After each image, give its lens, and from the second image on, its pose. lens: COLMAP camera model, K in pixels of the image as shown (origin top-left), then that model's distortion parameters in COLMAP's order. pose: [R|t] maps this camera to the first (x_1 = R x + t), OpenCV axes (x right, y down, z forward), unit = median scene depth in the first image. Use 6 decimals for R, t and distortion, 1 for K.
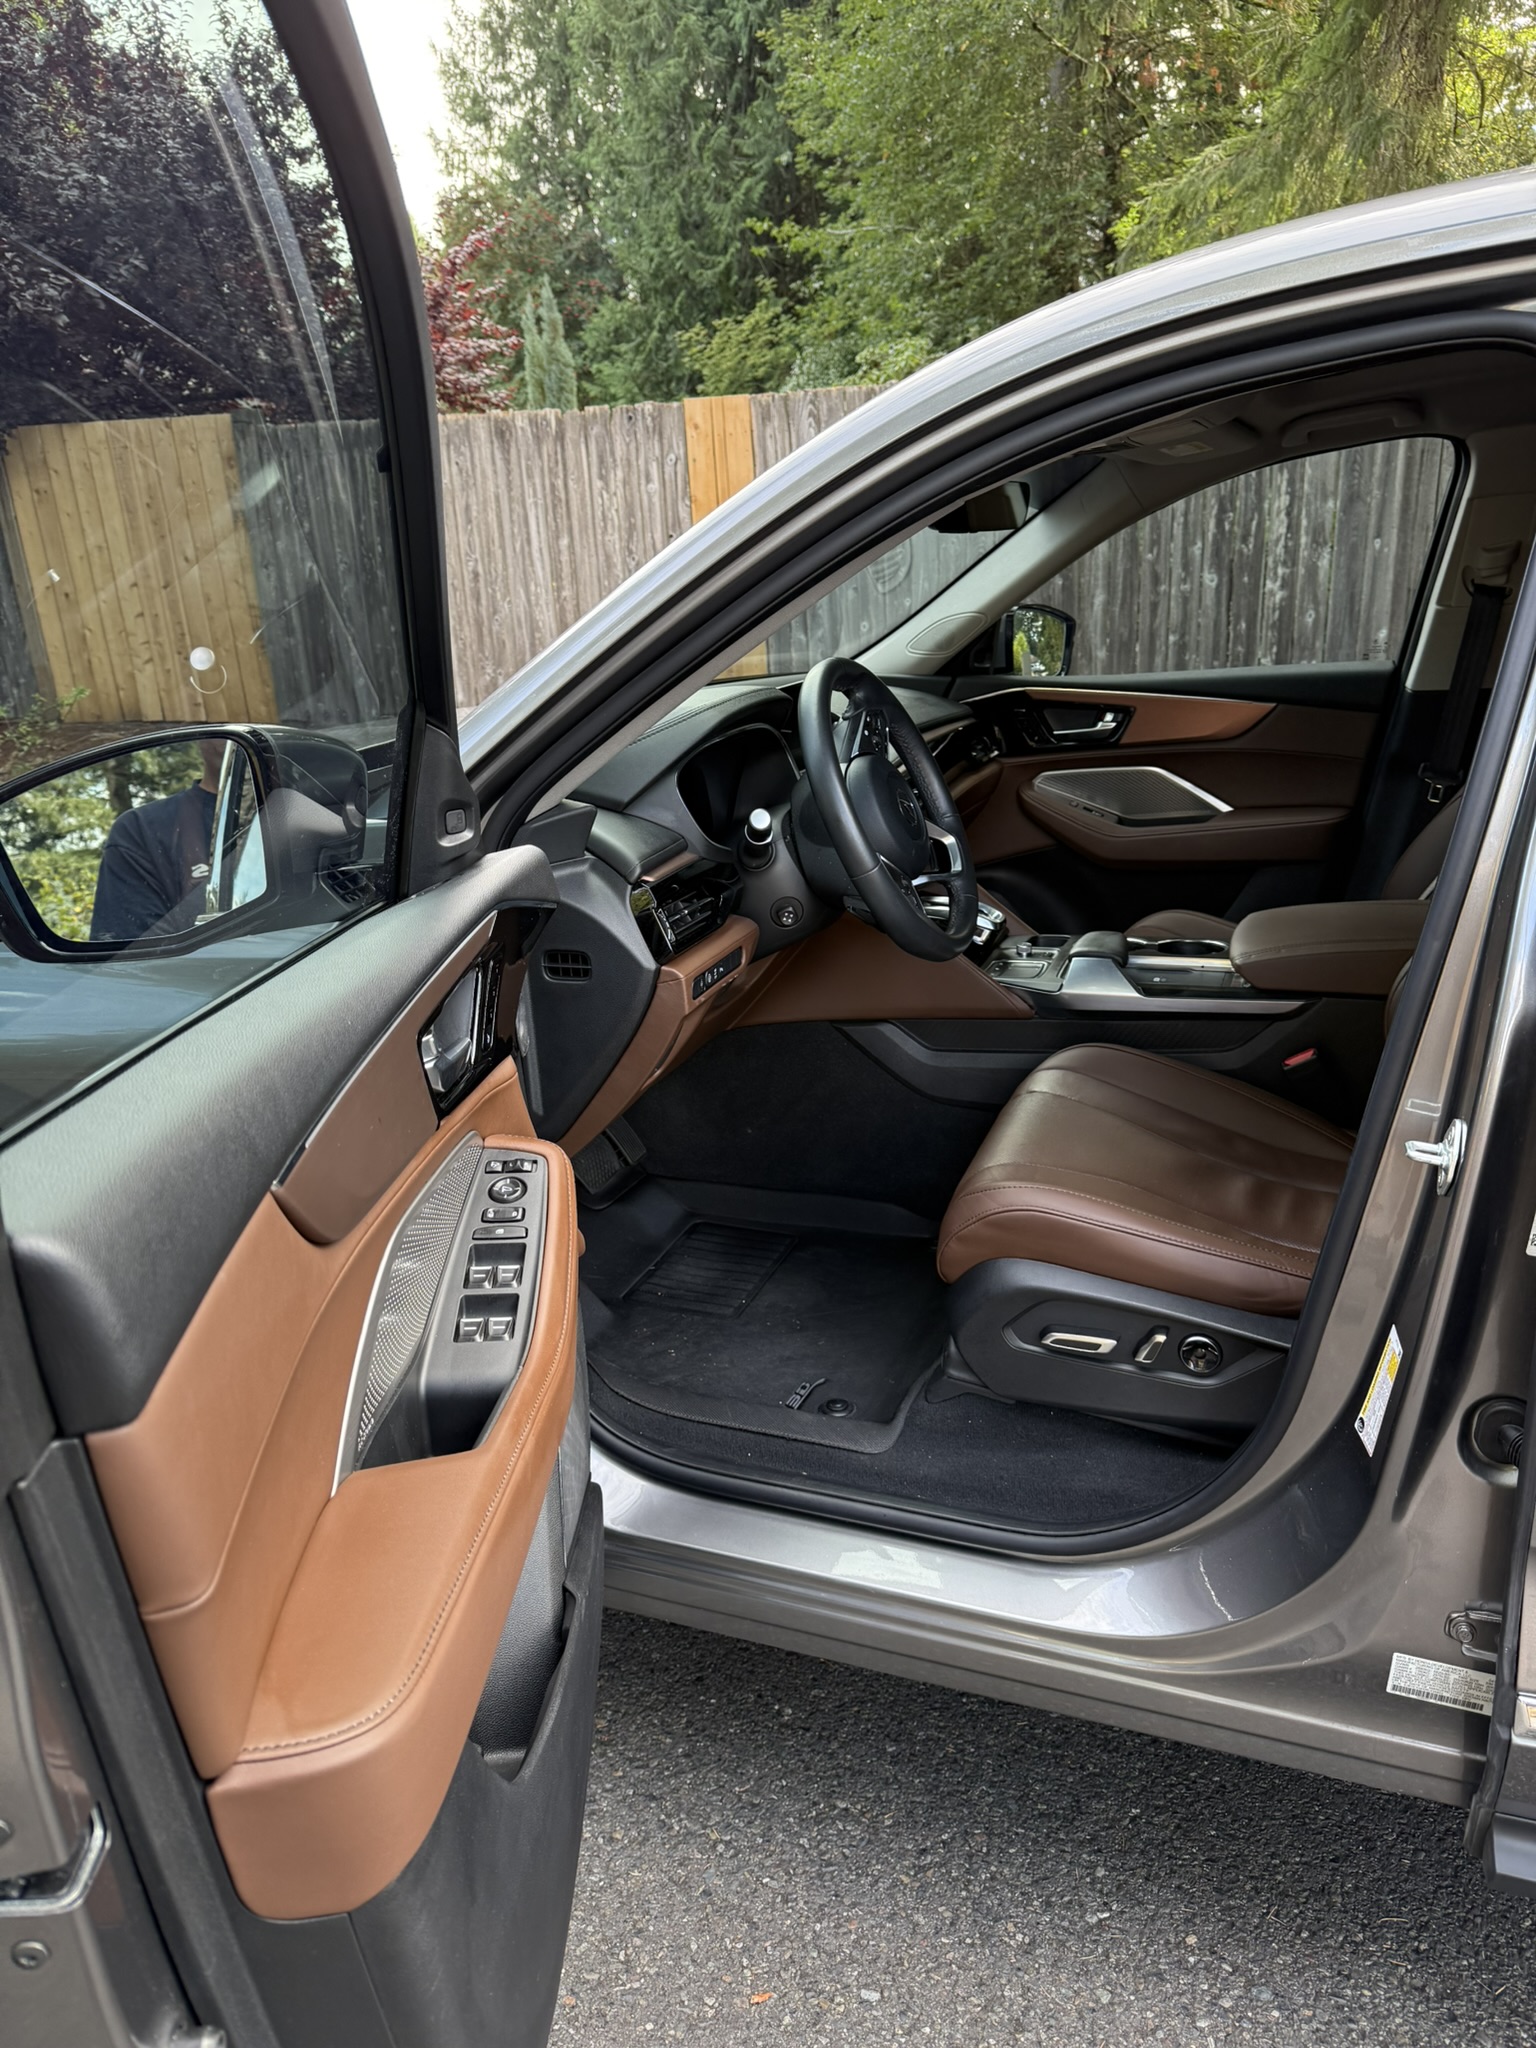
lens RADIAL K [[1417.3, 0, 762.8], [0, 1417.3, 1014.3], [0, 0, 1]] dist [0.009059, -0.007627]
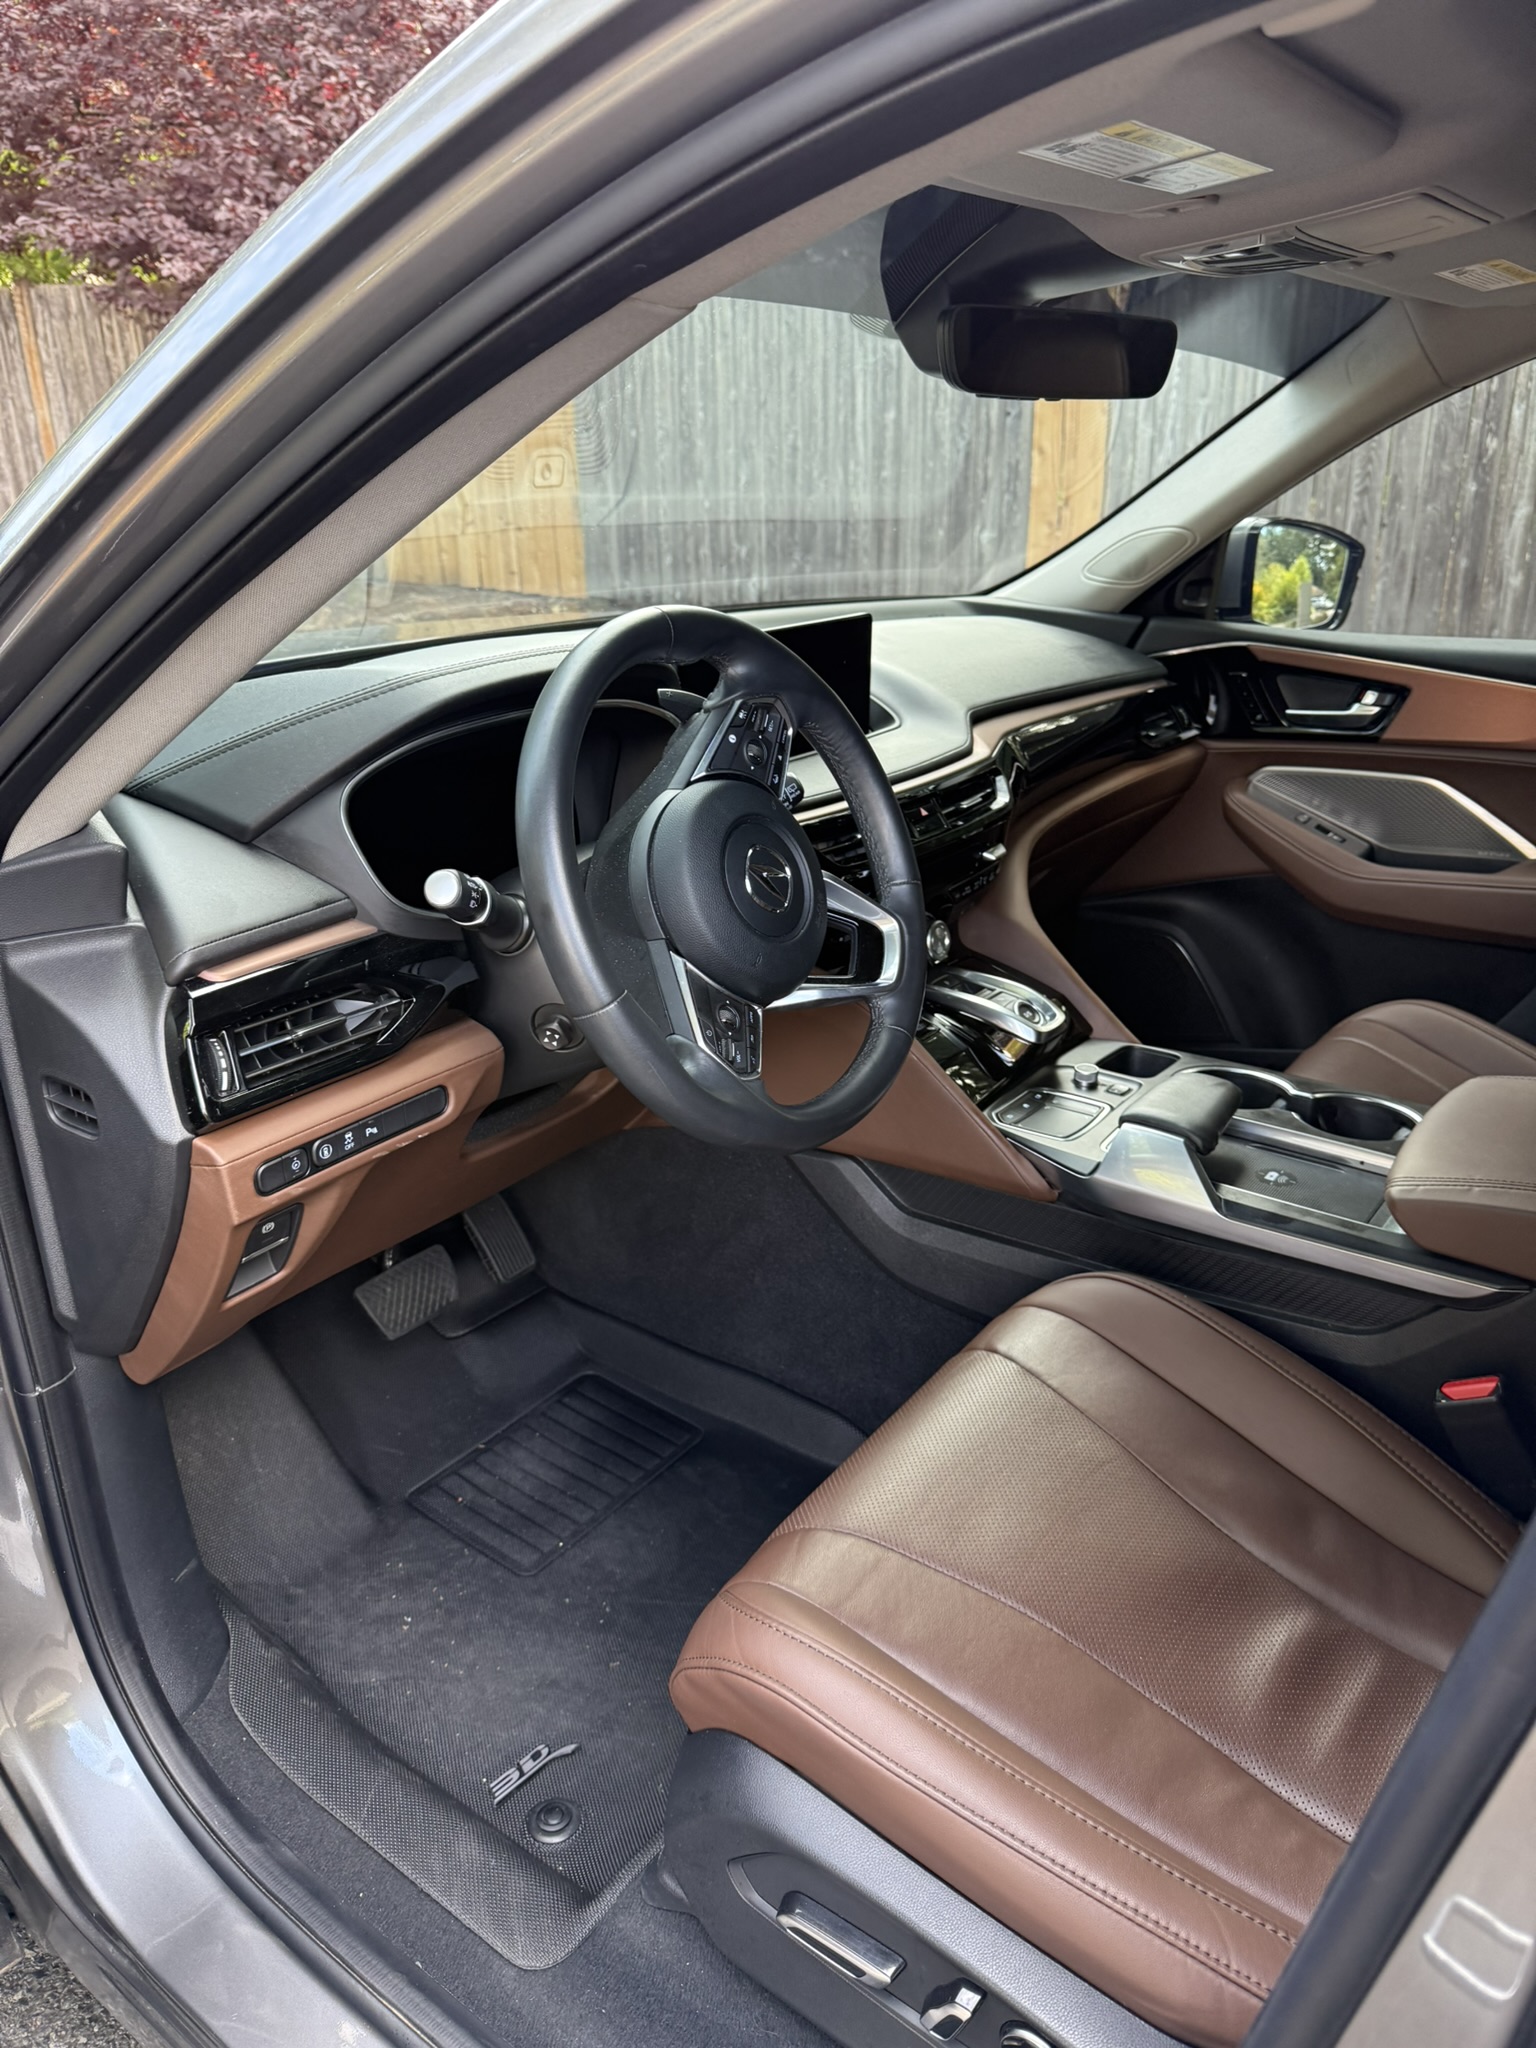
lens RADIAL K [[1417.3, 0, 784.9], [0, 1417.3, 1027.5], [0, 0, 1]] dist [0.009059, -0.007627]
pose [[0.964691, 0.137869, -0.224419, 0.144531], [-0.119018, 0.988286, 0.095530, -0.083262], [0.234961, -0.065447, 0.969799, 0.262872]]
